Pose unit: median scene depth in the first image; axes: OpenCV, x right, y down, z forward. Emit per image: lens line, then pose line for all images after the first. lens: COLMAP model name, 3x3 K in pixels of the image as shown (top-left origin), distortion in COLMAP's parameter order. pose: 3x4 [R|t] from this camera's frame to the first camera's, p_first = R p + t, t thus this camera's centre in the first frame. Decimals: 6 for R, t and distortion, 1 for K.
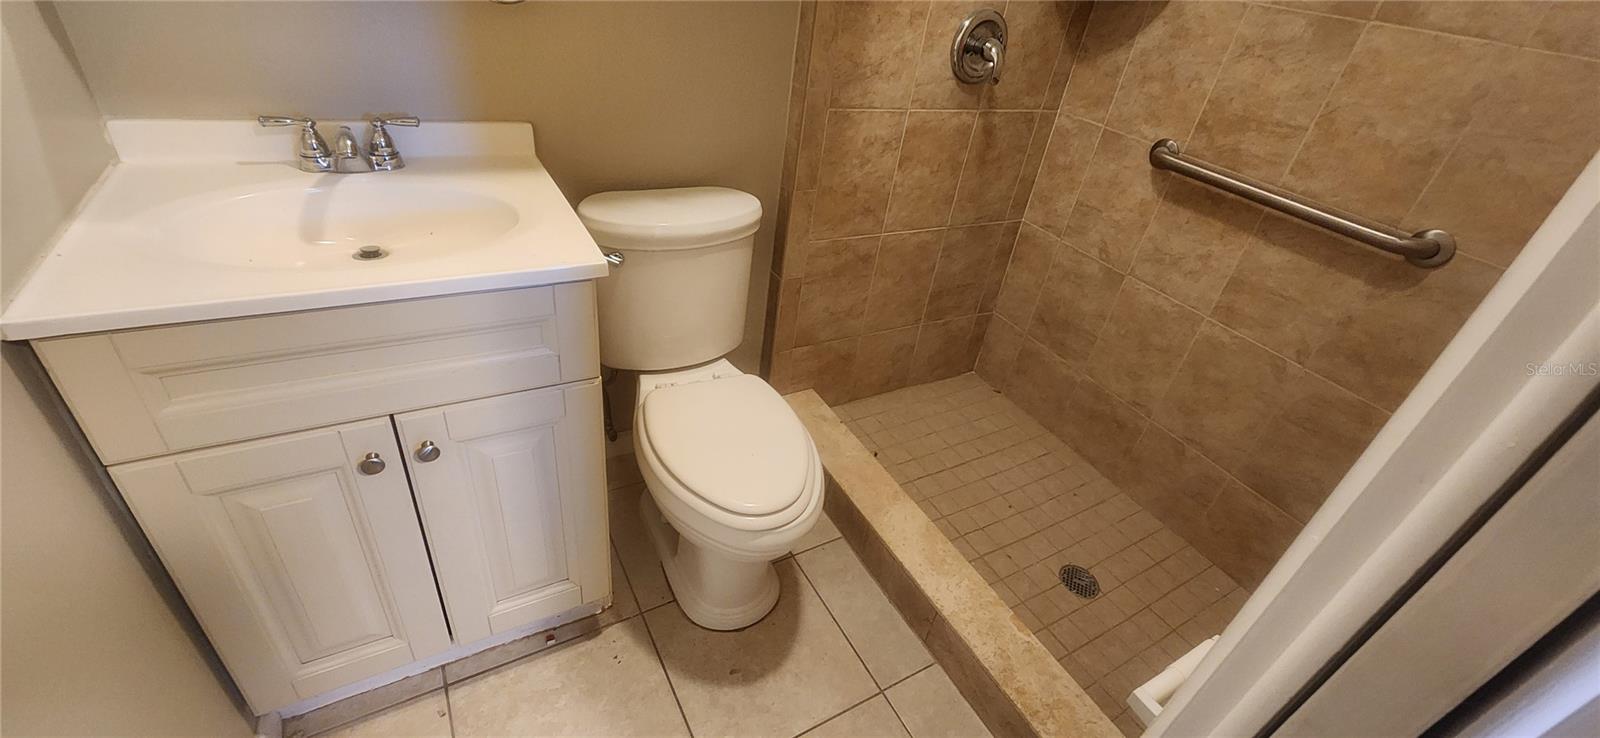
lens RADIAL K [[659.9, 0, 803.4], [0, 659.9, 366.3], [0, 0, 1]] dist [0.002286, -0.000132]
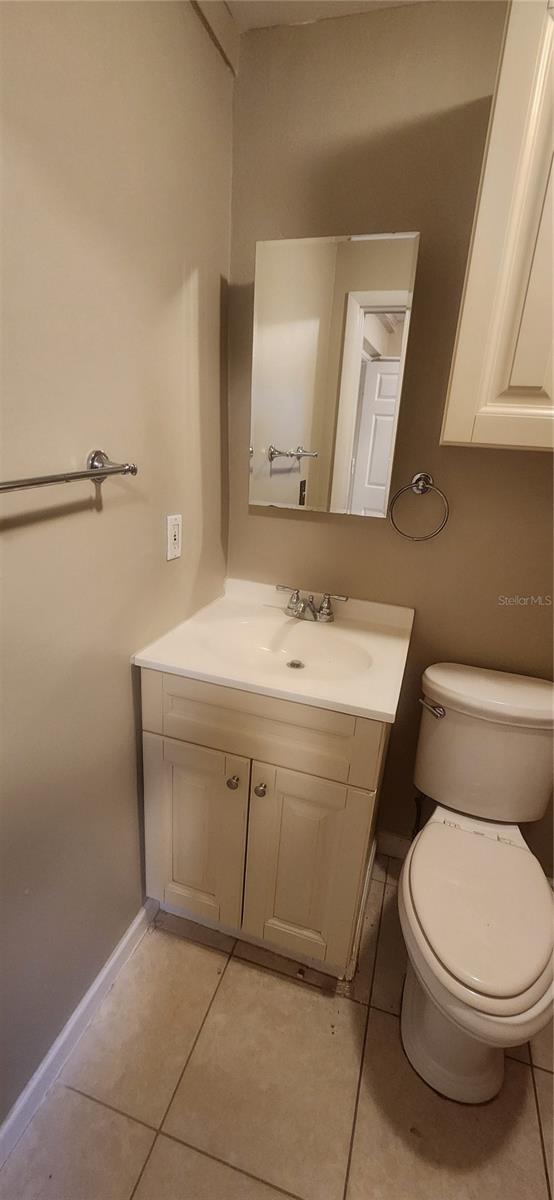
lens RADIAL K [[494.9, 0, 277.1], [0, 494.9, 602.0], [0, 0, 1]] dist [0.002286, -0.000132]
pose [[0.669855, 0.152058, -0.726755, 0.214678], [-0.381352, 0.910296, -0.161034, -0.089471], [0.637076, 0.385019, 0.667754, 0.044905]]
